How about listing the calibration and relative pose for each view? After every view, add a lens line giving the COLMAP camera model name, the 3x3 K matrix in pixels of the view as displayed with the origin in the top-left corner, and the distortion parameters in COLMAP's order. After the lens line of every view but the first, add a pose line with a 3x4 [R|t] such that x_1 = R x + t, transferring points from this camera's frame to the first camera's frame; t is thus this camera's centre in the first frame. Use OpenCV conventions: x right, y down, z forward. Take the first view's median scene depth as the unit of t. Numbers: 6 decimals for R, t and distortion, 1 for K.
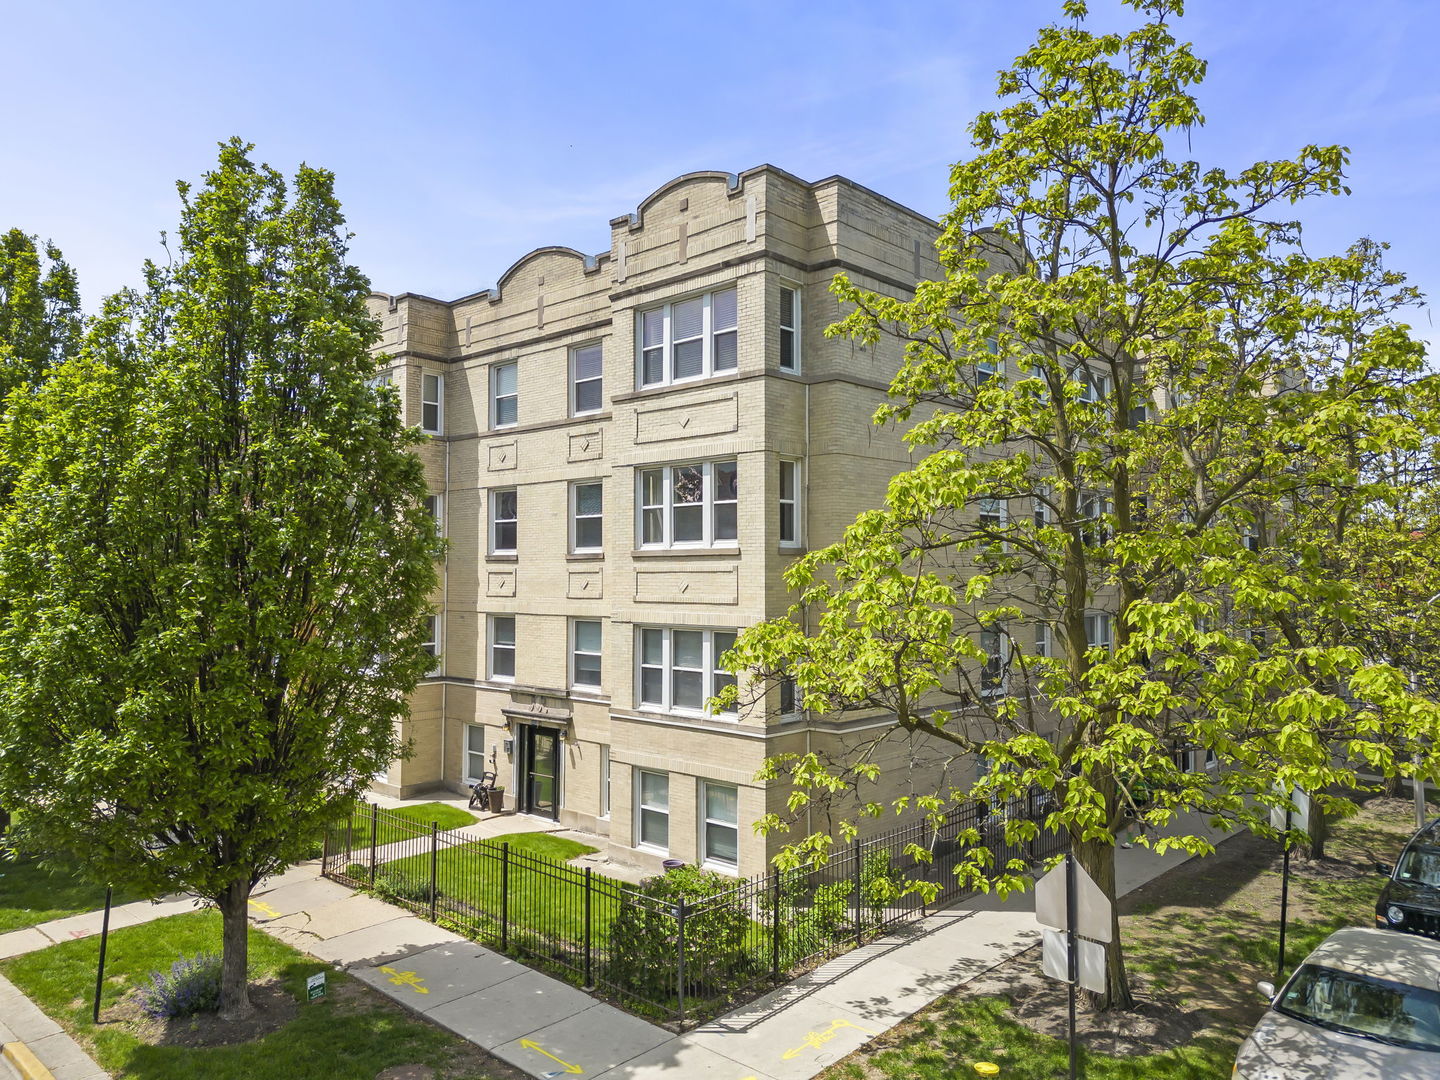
lens RADIAL K [[1011.2, 0, 713.5], [0, 1011.2, 539.1], [0, 0, 1]] dist [0.021982, -0.002819]
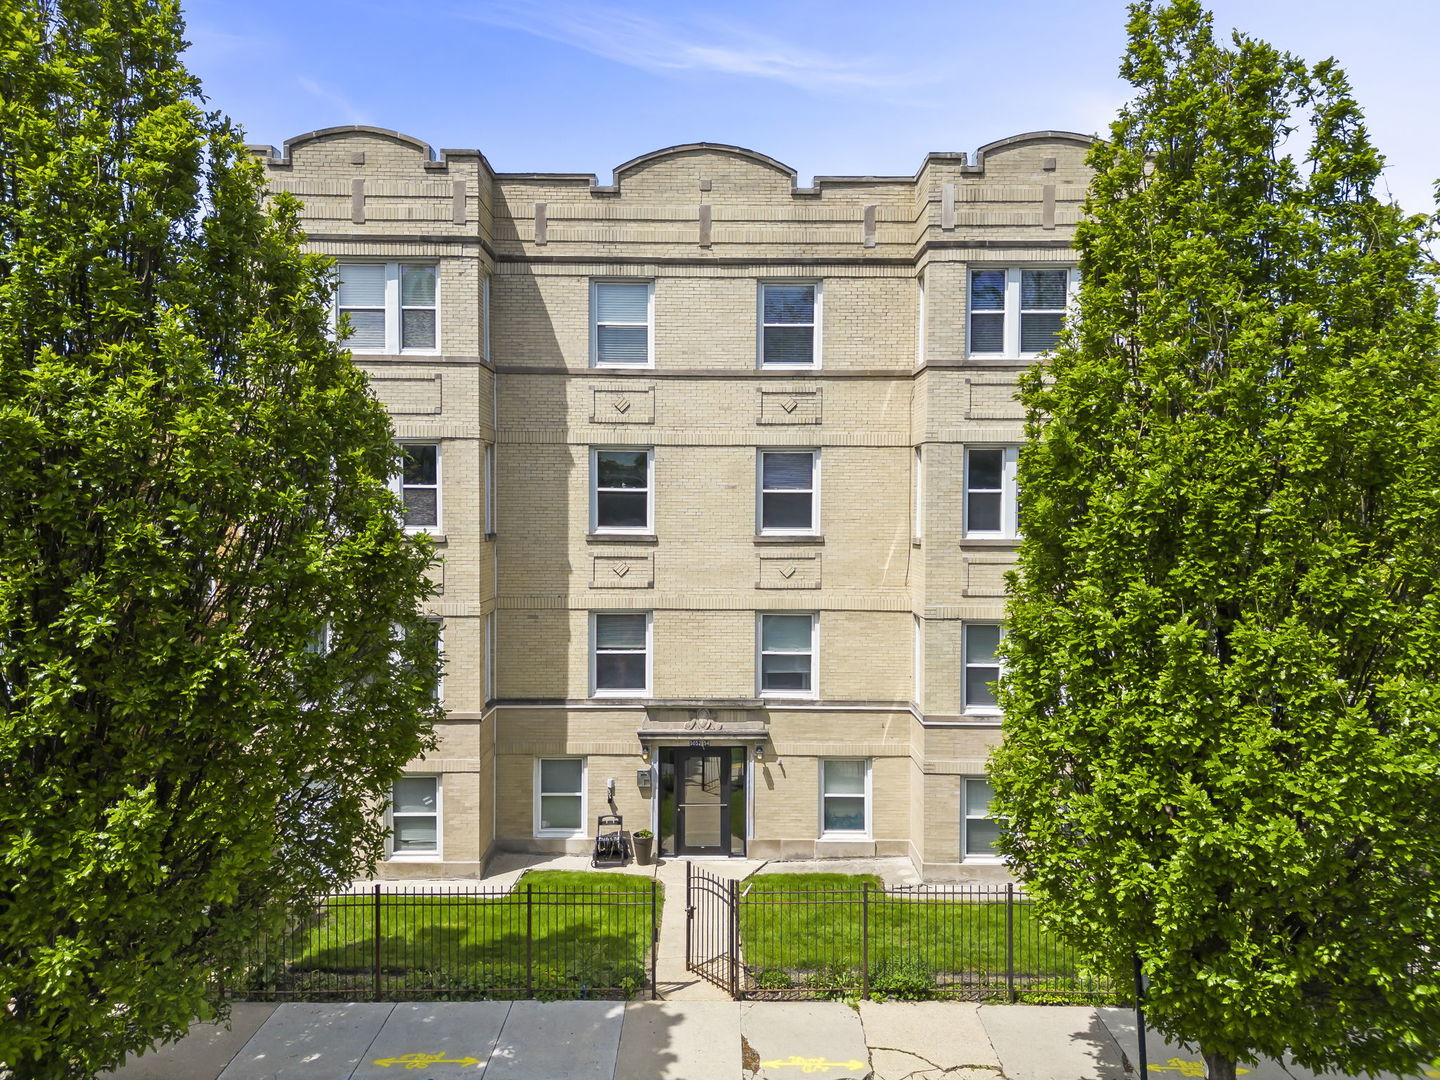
lens RADIAL K [[1011.2, 0, 716.4], [0, 1011.2, 539.8], [0, 0, 1]] dist [0.021982, -0.002819]
pose [[0.737992, -0.020176, 0.674507, -0.700781], [-0.028779, 0.997703, 0.061331, -0.030410], [-0.674195, -0.064673, 0.735716, 0.402498]]
